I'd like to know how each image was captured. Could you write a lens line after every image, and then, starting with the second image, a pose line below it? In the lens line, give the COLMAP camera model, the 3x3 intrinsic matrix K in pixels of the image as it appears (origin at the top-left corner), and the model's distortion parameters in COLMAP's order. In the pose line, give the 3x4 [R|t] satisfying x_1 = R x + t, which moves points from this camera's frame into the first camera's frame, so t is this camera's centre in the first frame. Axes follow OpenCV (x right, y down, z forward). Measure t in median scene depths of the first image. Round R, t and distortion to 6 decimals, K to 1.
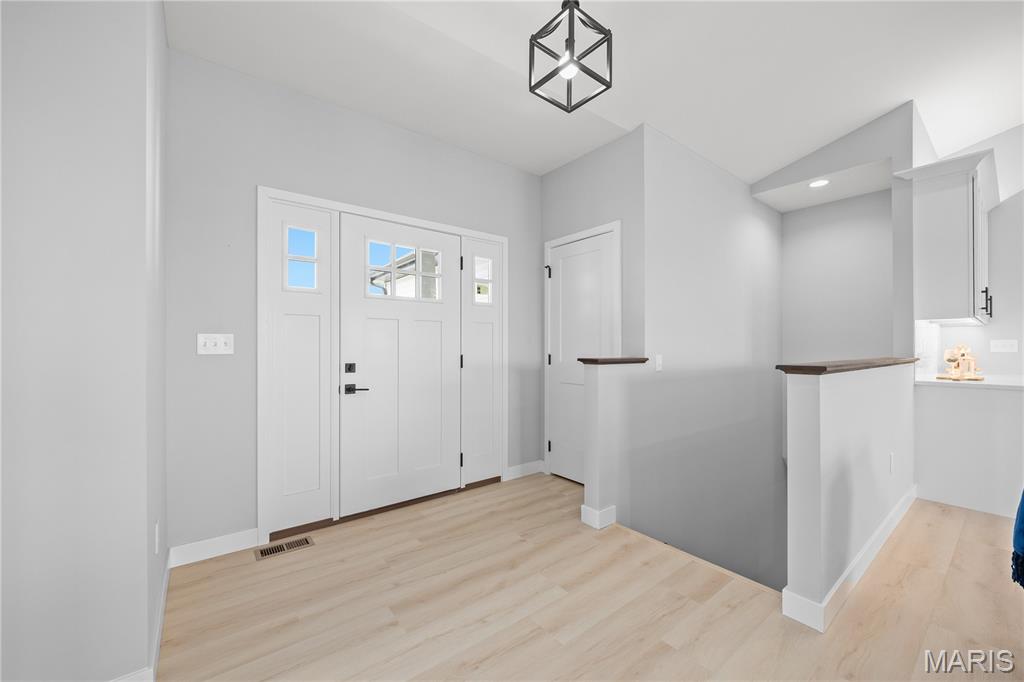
lens RADIAL K [[398.8, 0, 514.9], [0, 398.8, 344.5], [0, 0, 1]] dist [0.000801, 0.000028]
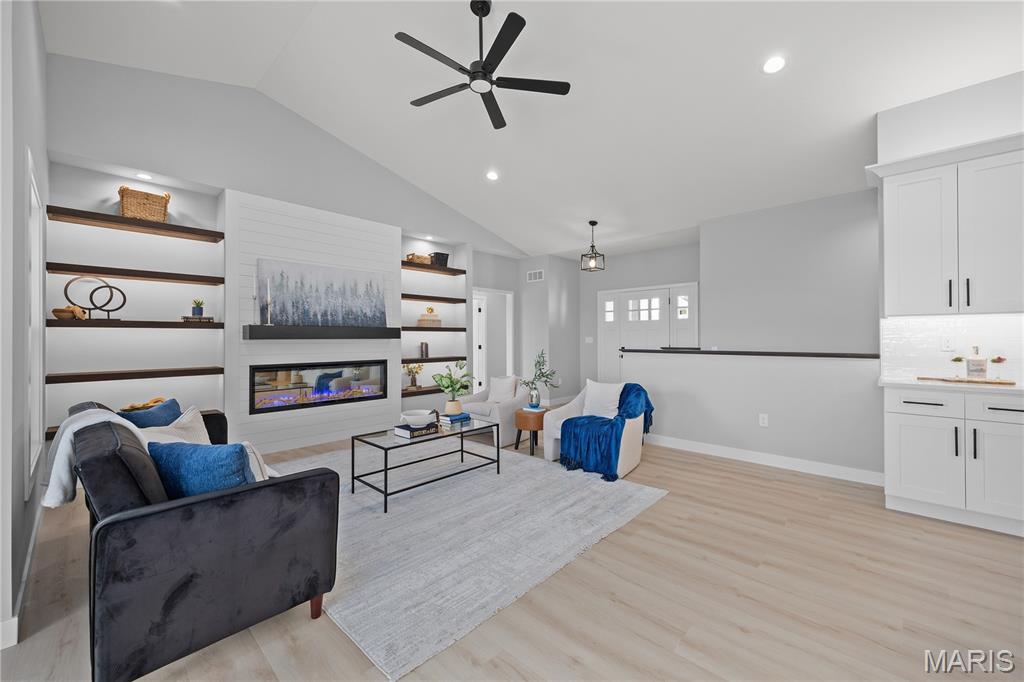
lens RADIAL K [[406.5, 0, 513.5], [0, 406.5, 336.6], [0, 0, 1]] dist [0.002108, 0.000380]
pose [[0.147913, -0.006716, -0.988978, 1.897844], [0.005976, 0.999965, -0.005896, -0.011081], [0.988982, -0.005038, 0.147947, -0.121797]]
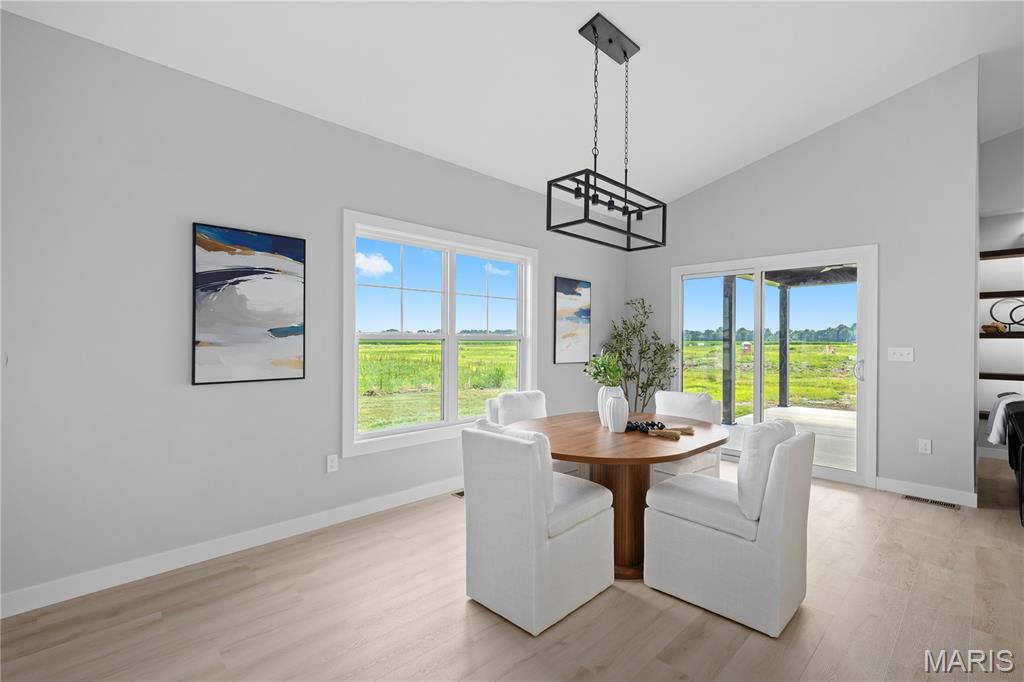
lens RADIAL K [[464.1, 0, 512.0], [0, 464.1, 341.0], [0, 0, 1]] dist [-0.000281, 0.000206]
pose [[-0.994309, -0.008518, -0.106197, 2.551882], [-0.008589, 0.999963, 0.000209, -0.027268], [0.106191, 0.001120, -0.994345, 0.344077]]
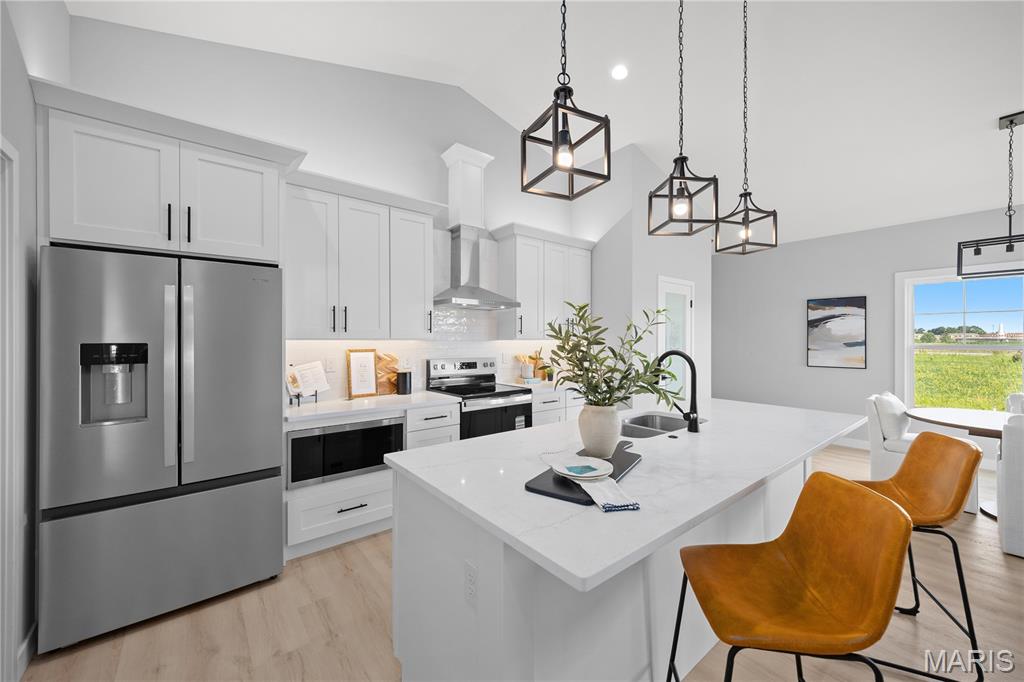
lens RADIAL K [[392.1, 0, 511.1], [0, 392.1, 338.7], [0, 0, 1]] dist [-0.001196, -0.000262]
pose [[-0.010511, 0.001005, 0.999944, 1.327420], [-0.002791, 0.999996, -0.001034, -0.058865], [-0.999941, -0.002802, -0.010508, 0.772658]]
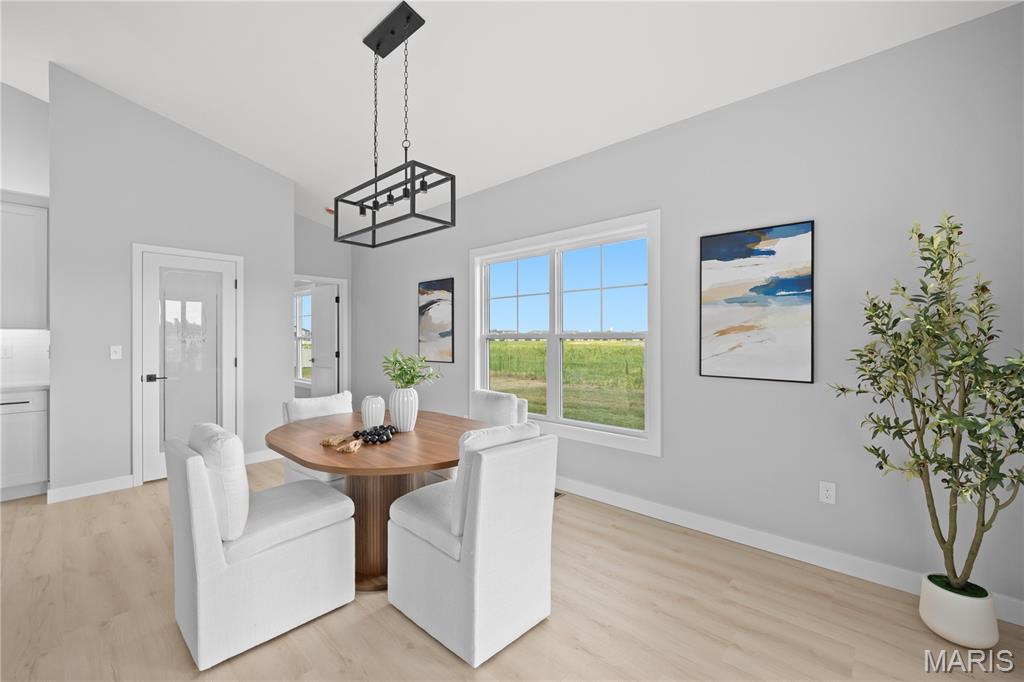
lens RADIAL K [[418.5, 0, 509.5], [0, 418.5, 337.6], [0, 0, 1]] dist [0.000665, 0.000092]
pose [[-0.153658, -0.002062, 0.988122, 1.444466], [0.000842, 0.999997, 0.002218, -0.034189], [-0.988124, 0.001172, -0.153656, -0.638063]]
